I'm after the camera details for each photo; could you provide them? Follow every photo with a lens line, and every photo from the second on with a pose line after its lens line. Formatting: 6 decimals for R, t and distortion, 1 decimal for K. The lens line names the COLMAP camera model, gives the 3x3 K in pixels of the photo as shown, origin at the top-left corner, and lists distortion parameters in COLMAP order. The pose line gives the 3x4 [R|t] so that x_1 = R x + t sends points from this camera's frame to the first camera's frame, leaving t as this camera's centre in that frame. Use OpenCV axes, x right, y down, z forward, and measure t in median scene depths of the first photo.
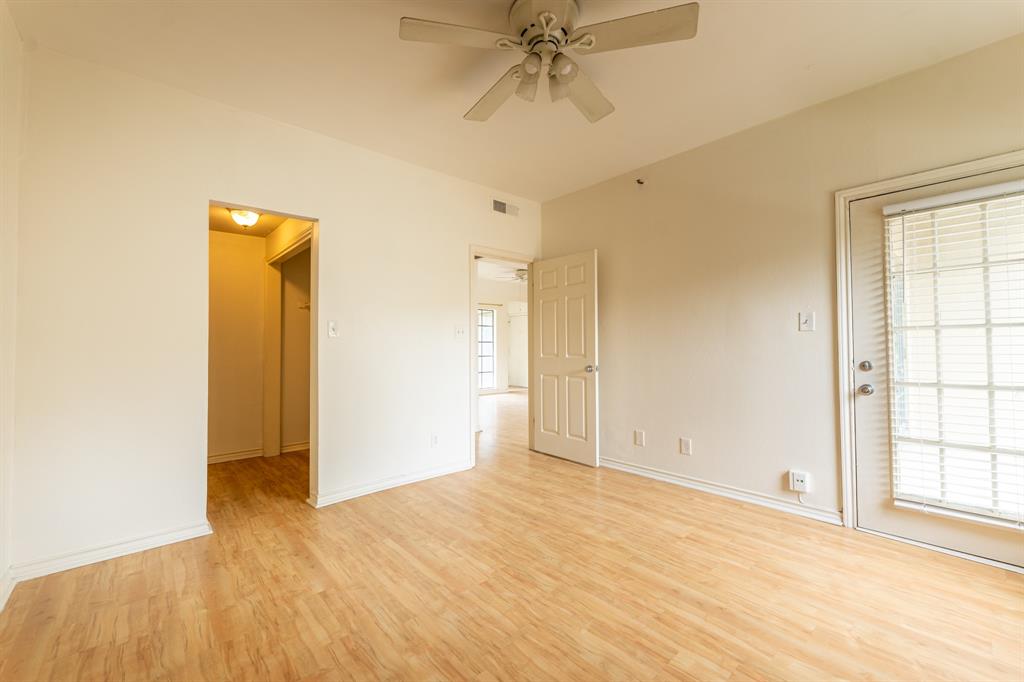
lens RADIAL K [[418.4, 0, 508.2], [0, 418.4, 337.9], [0, 0, 1]] dist [0.000460, -0.000759]
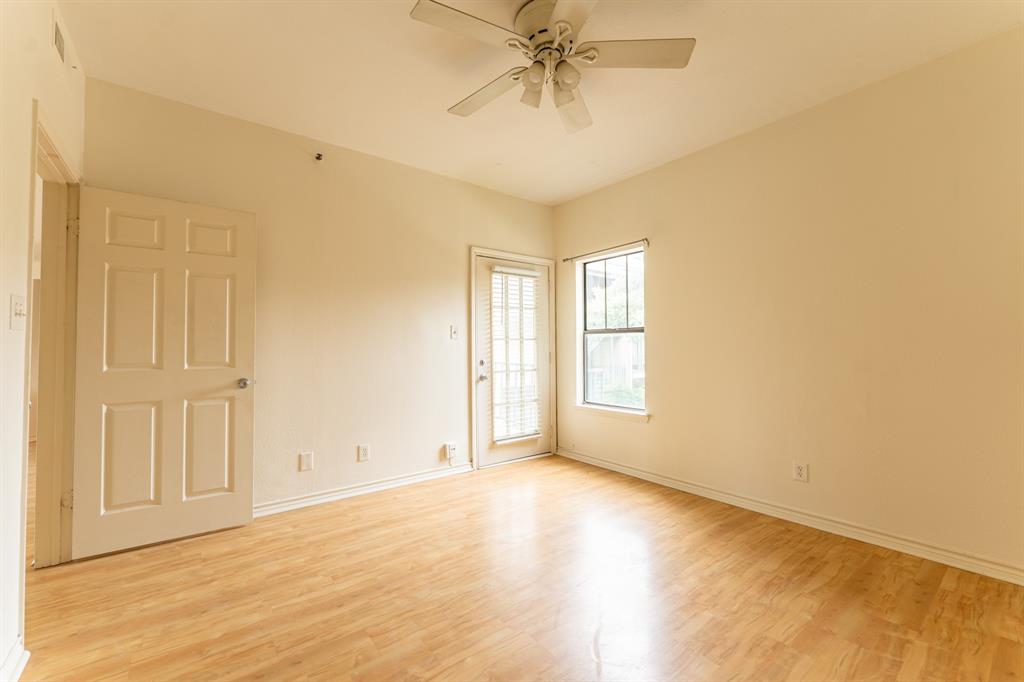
lens RADIAL K [[418.4, 0, 508.2], [0, 418.4, 337.9], [0, 0, 1]] dist [0.000460, -0.000759]
pose [[0.068767, 0.031091, 0.997148, -0.712518], [-0.014268, 0.999443, -0.030178, 0.021394], [-0.997531, -0.012152, 0.069173, 0.797660]]
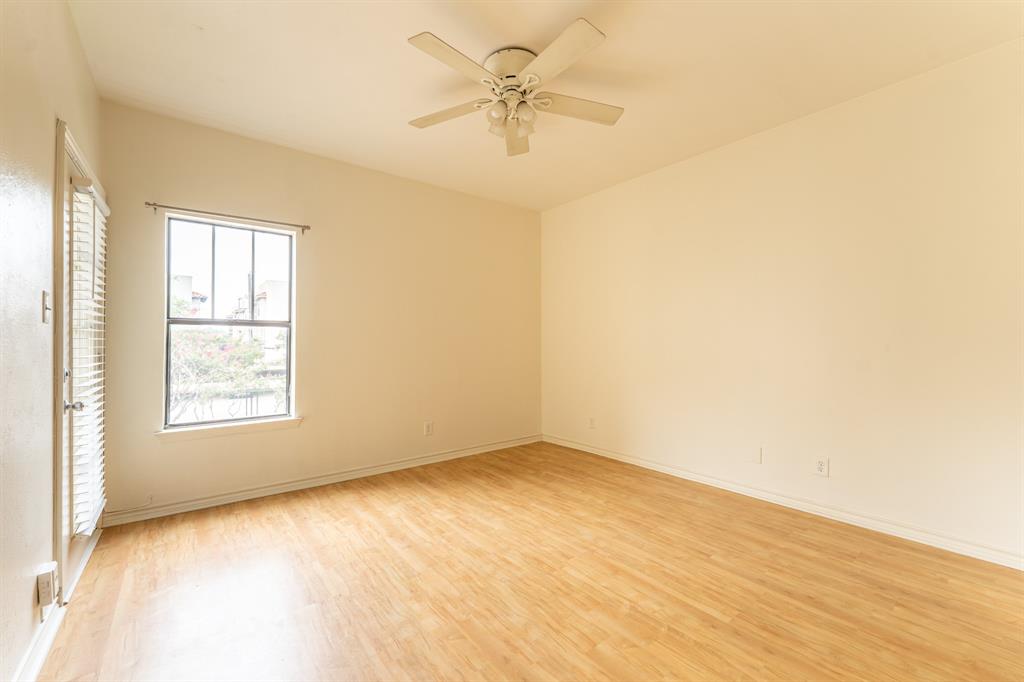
lens RADIAL K [[418.4, 0, 508.2], [0, 418.4, 337.9], [0, 0, 1]] dist [0.000460, -0.000759]
pose [[-0.998222, 0.009190, 0.058901, 0.027522], [0.007417, 0.999515, -0.030245, 0.028870], [-0.059150, -0.029755, -0.997806, 1.697317]]
